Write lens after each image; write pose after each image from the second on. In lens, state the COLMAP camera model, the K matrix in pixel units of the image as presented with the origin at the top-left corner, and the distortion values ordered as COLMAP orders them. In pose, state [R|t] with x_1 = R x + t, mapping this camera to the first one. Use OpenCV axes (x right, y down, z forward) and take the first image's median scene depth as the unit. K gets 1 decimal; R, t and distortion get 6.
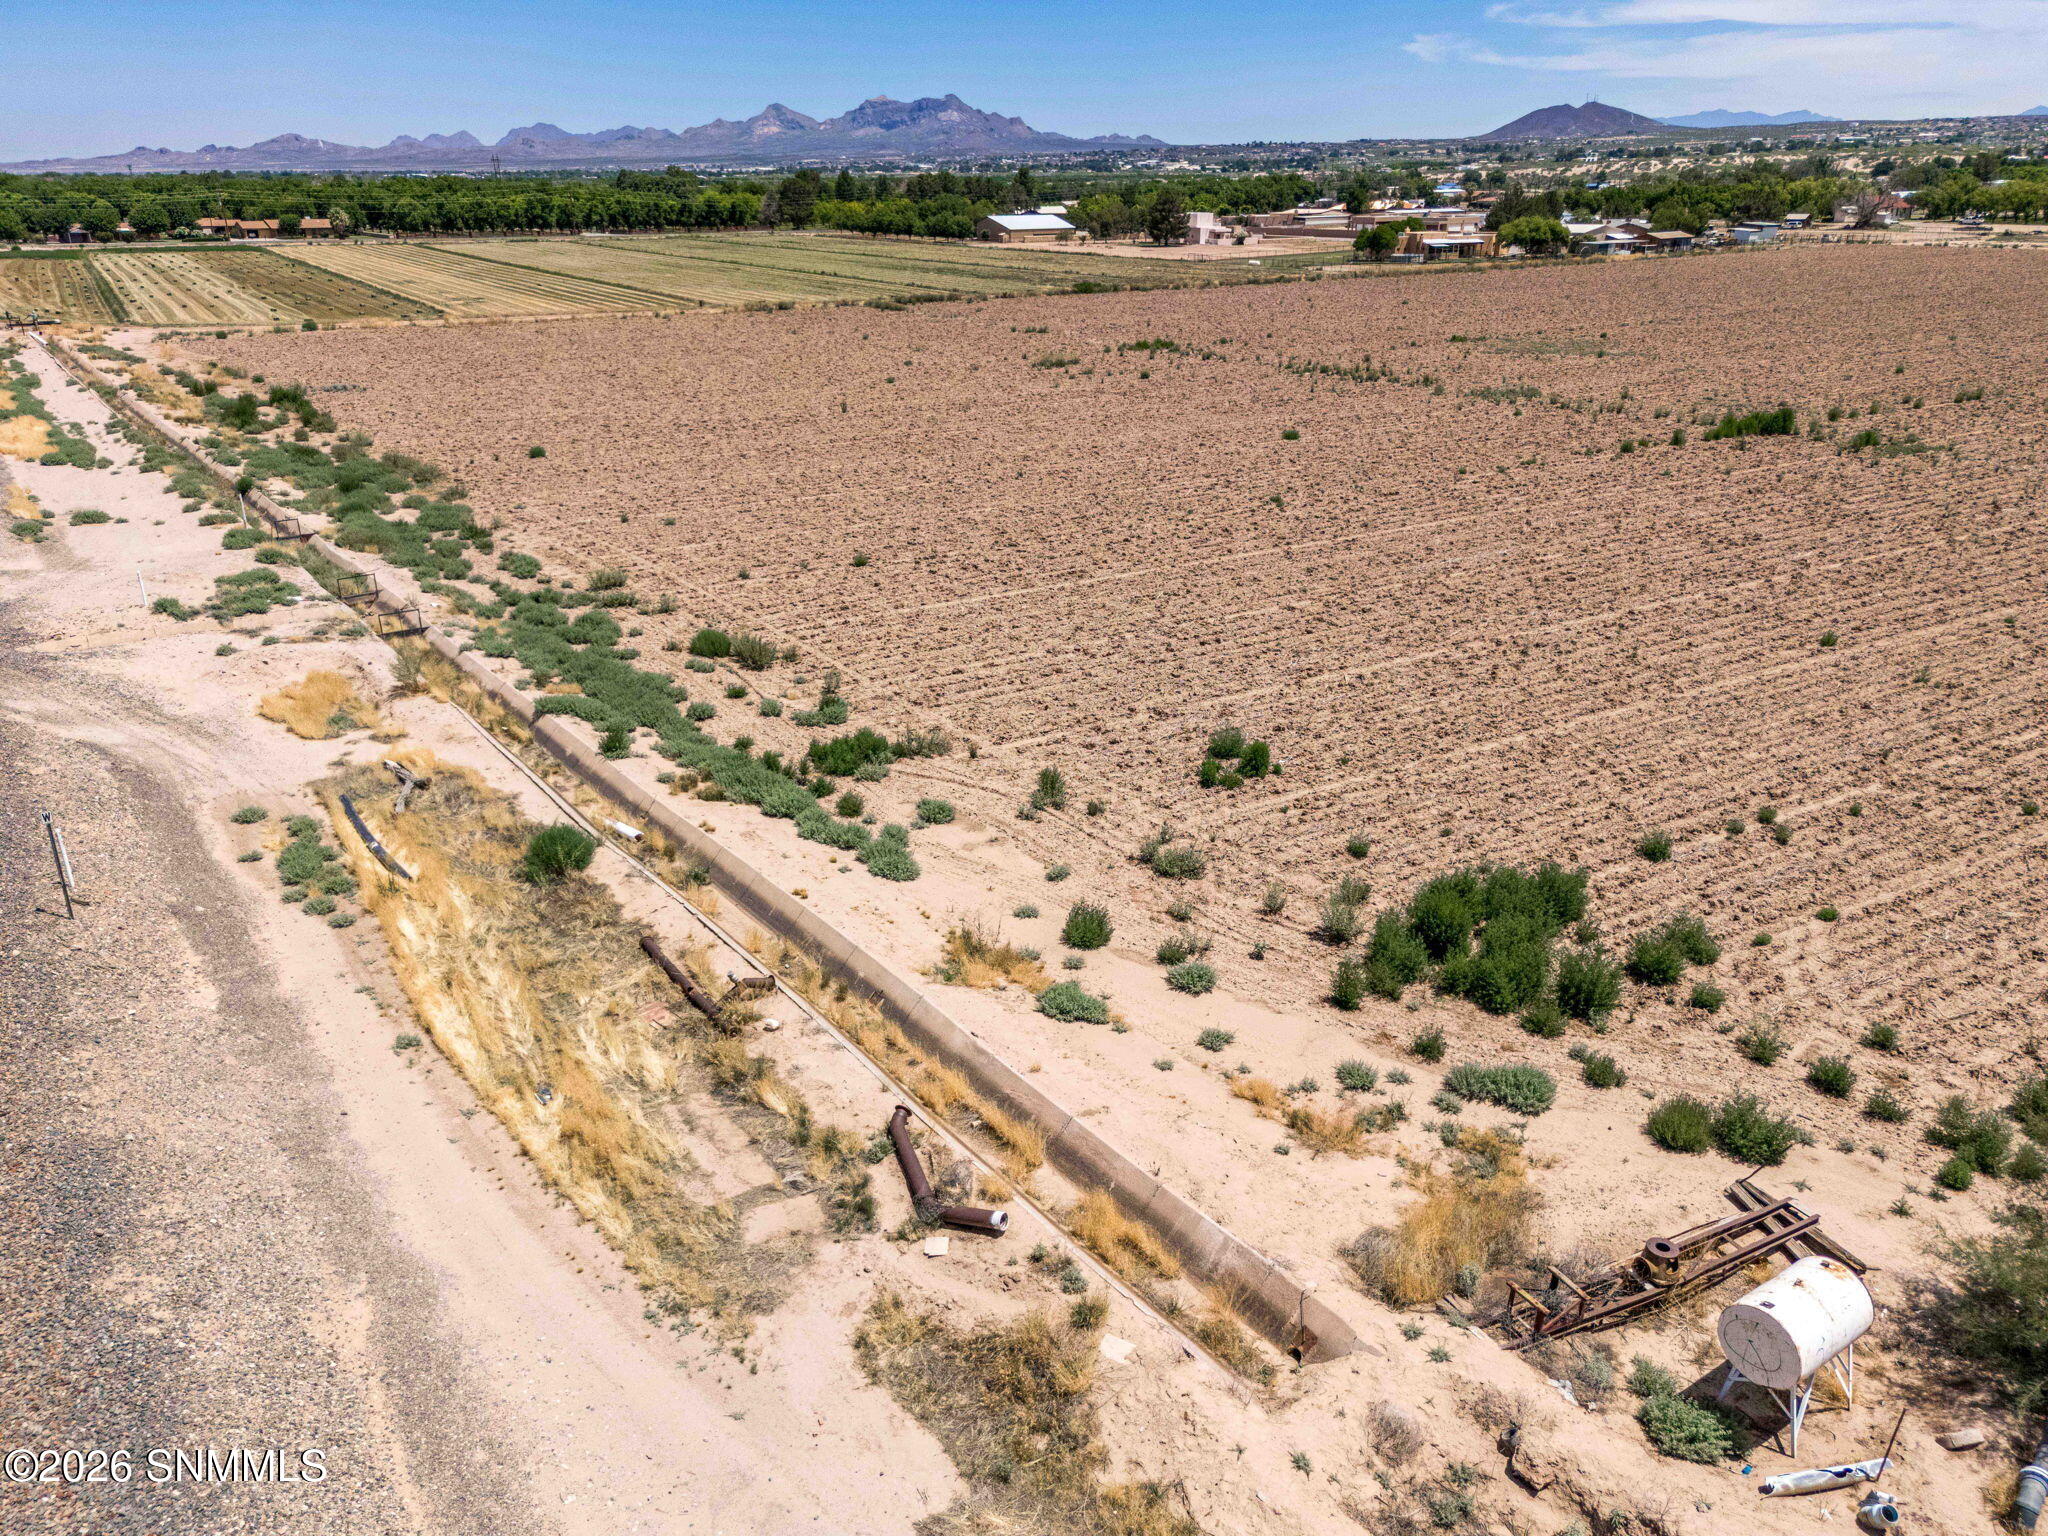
lens RADIAL K [[1549.5, 0, 1022.1], [0, 1549.5, 664.4], [0, 0, 1]] dist [0.091545, -0.061502]
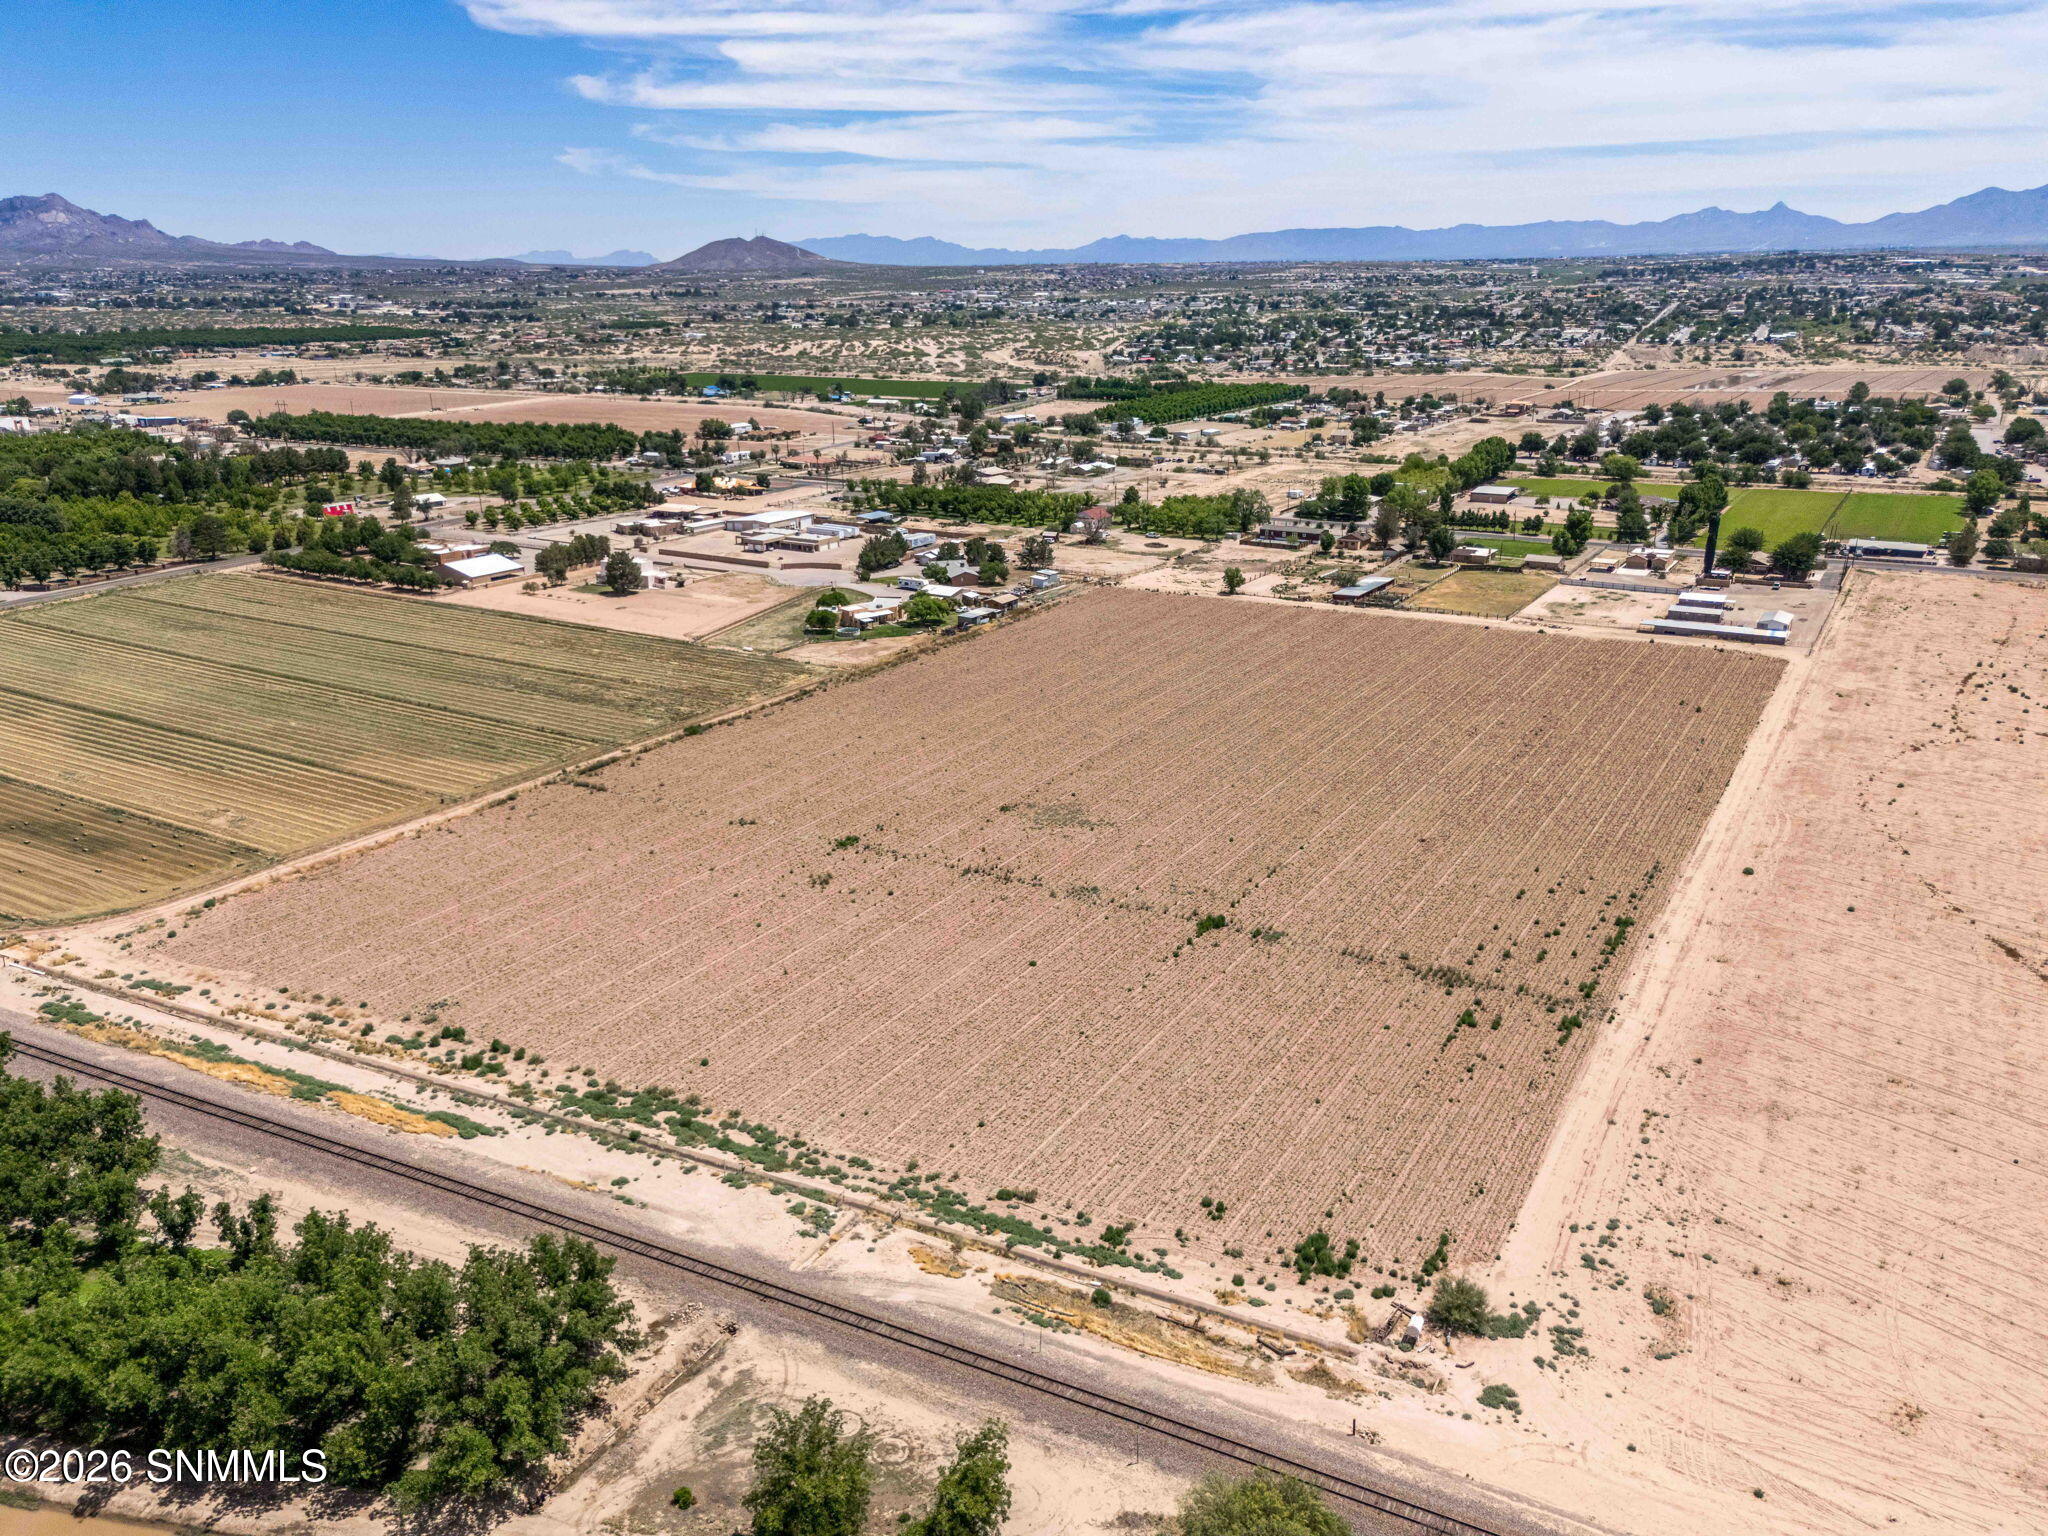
lens RADIAL K [[1515.3, 0, 1027.2], [0, 1515.3, 761.3], [0, 0, 1]] dist [0.059941, -0.011118]
pose [[0.878811, -0.139247, 0.456401, -1.811848], [0.138639, 0.989724, 0.035008, -1.214685], [-0.456586, 0.032509, 0.889085, -2.064050]]
